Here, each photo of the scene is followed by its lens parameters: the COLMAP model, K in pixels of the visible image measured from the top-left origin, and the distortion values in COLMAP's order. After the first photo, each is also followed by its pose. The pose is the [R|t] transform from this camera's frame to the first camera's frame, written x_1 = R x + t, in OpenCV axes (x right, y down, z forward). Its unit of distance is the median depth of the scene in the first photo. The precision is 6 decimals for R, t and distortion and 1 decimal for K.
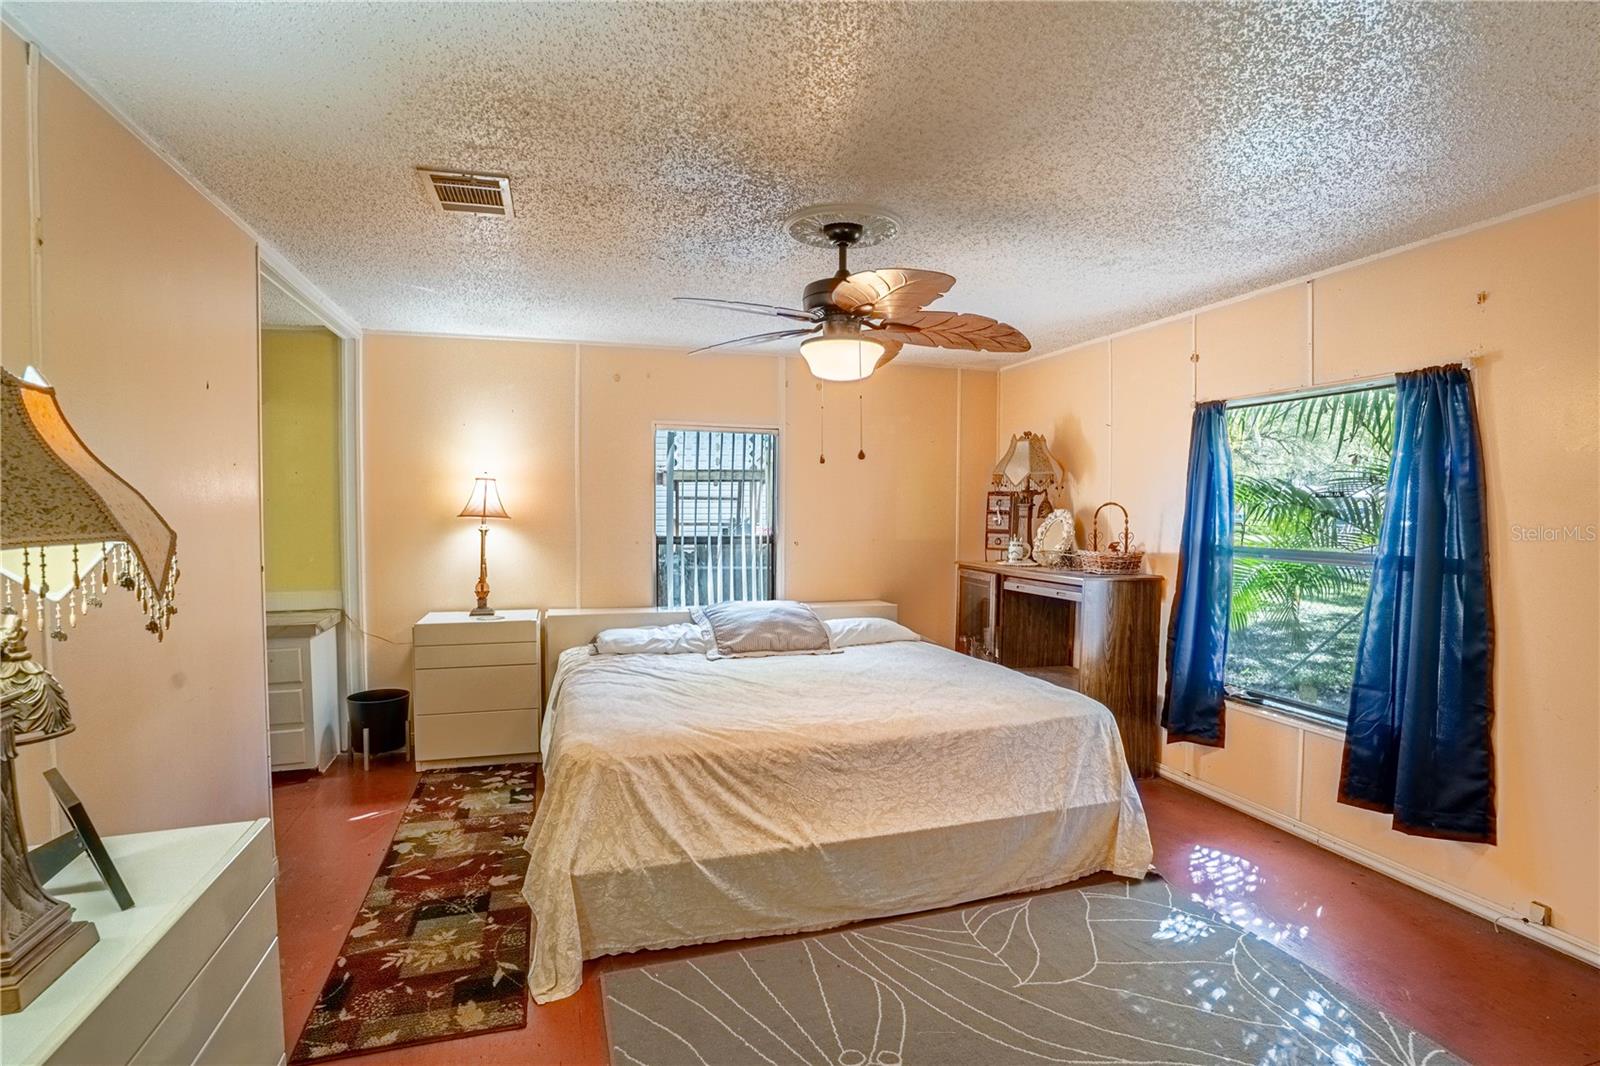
lens RADIAL K [[789.9, 0, 802.5], [0, 789.9, 533.9], [0, 0, 1]] dist [-0.039991, 0.009429]
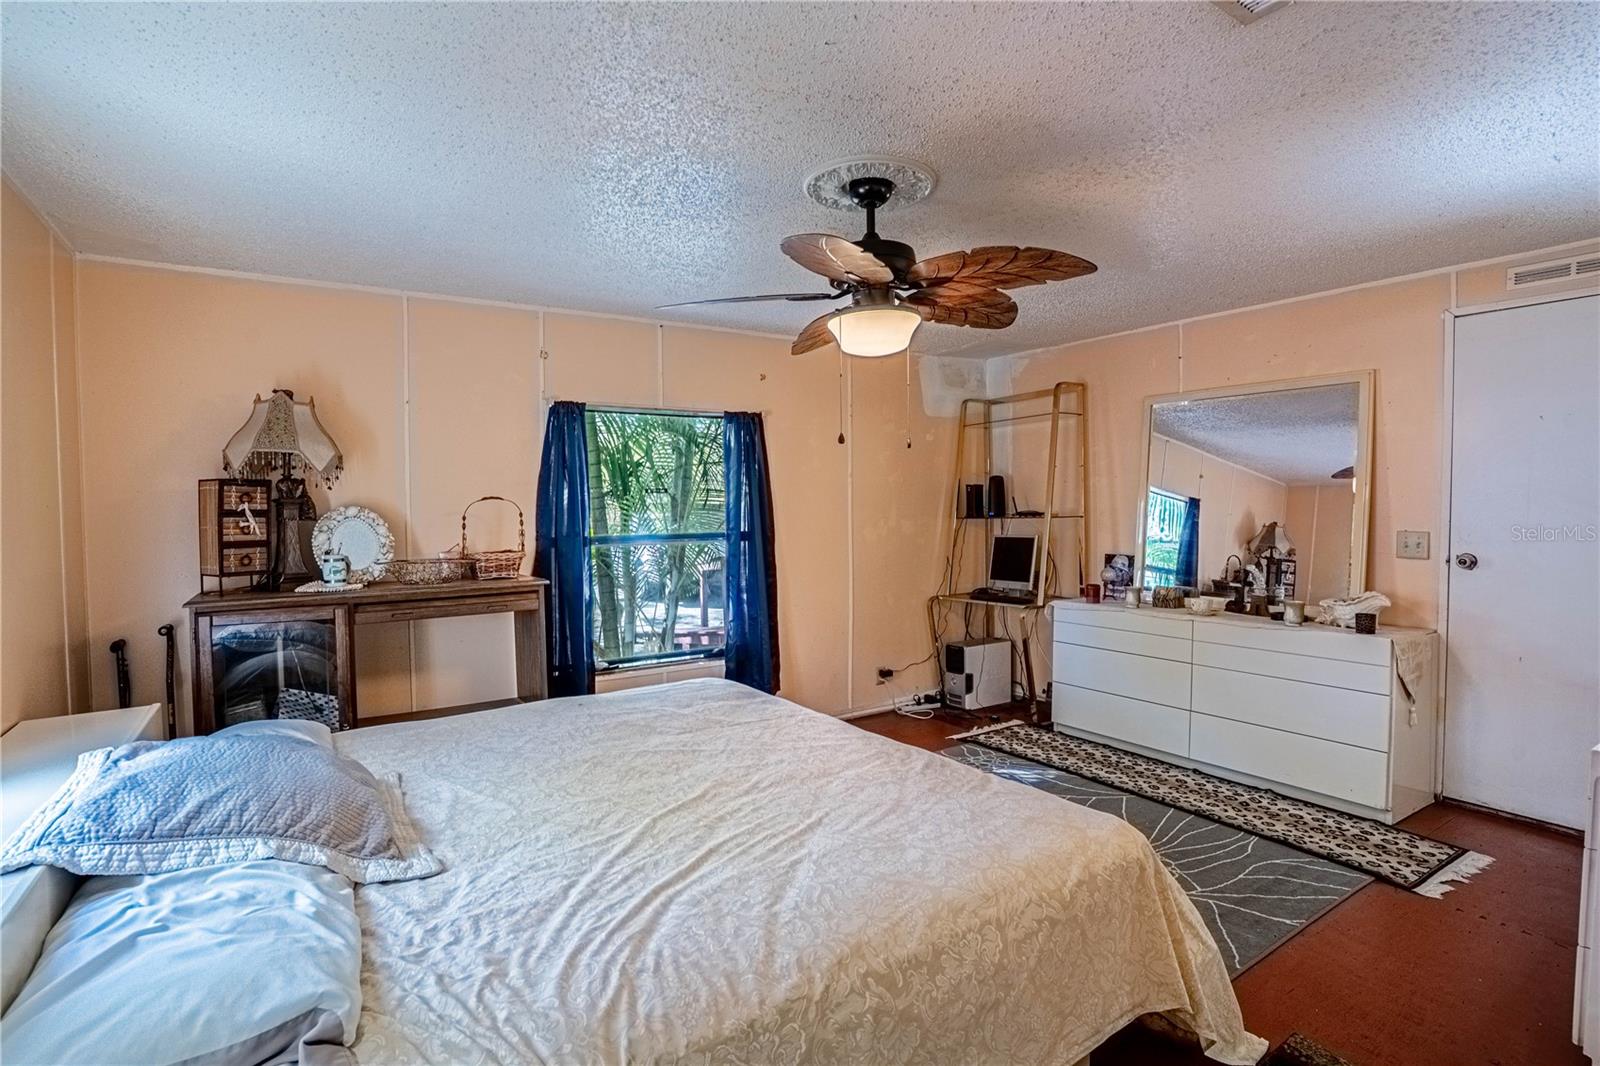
lens RADIAL K [[789.9, 0, 802.5], [0, 789.9, 531.2], [0, 0, 1]] dist [-0.039991, 0.009429]
pose [[-0.285154, -0.046702, 0.957343, -0.485928], [0.036947, 0.997534, 0.059667, -0.035465], [-0.957769, 0.052385, -0.282725, 0.806320]]
